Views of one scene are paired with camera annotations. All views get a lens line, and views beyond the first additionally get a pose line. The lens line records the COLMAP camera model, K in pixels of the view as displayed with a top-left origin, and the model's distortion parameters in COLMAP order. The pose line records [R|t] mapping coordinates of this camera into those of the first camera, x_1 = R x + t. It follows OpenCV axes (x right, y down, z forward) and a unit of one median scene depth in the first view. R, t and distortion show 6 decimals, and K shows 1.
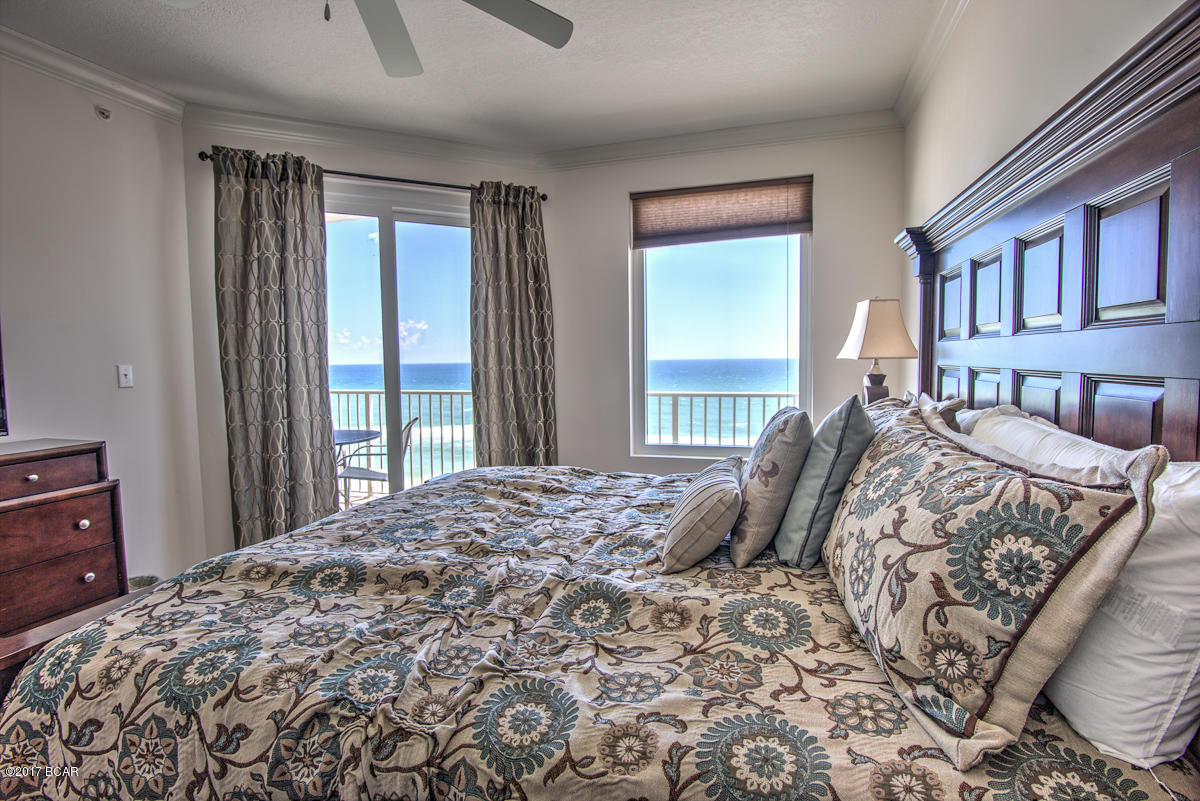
lens RADIAL K [[581.3, 0, 593.6], [0, 581.3, 392.2], [0, 0, 1]] dist [-0.013158, -0.001137]
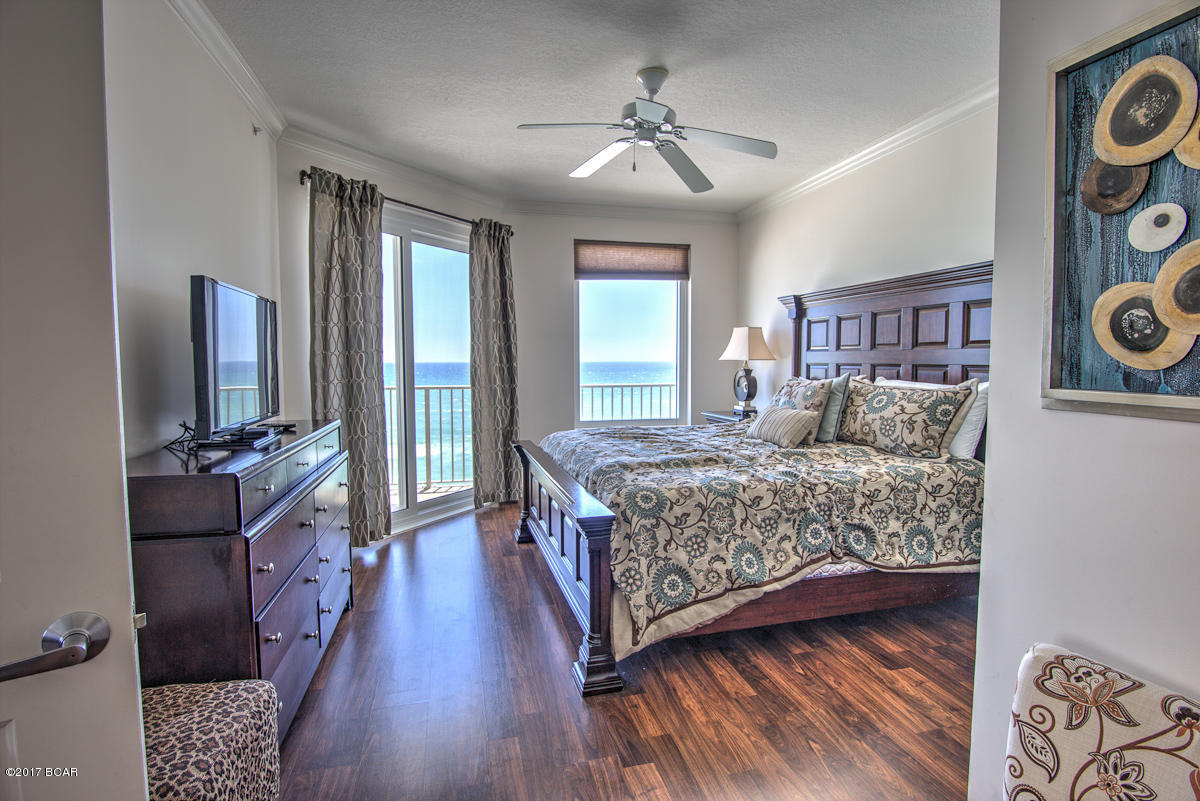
lens RADIAL K [[581.3, 0, 607.2], [0, 581.3, 402.0], [0, 0, 1]] dist [-0.013158, -0.001137]
pose [[0.850417, -0.026958, 0.525419, -0.636623], [0.023432, 0.999636, 0.013365, 0.025520], [-0.525588, 0.000946, 0.850739, -0.217748]]
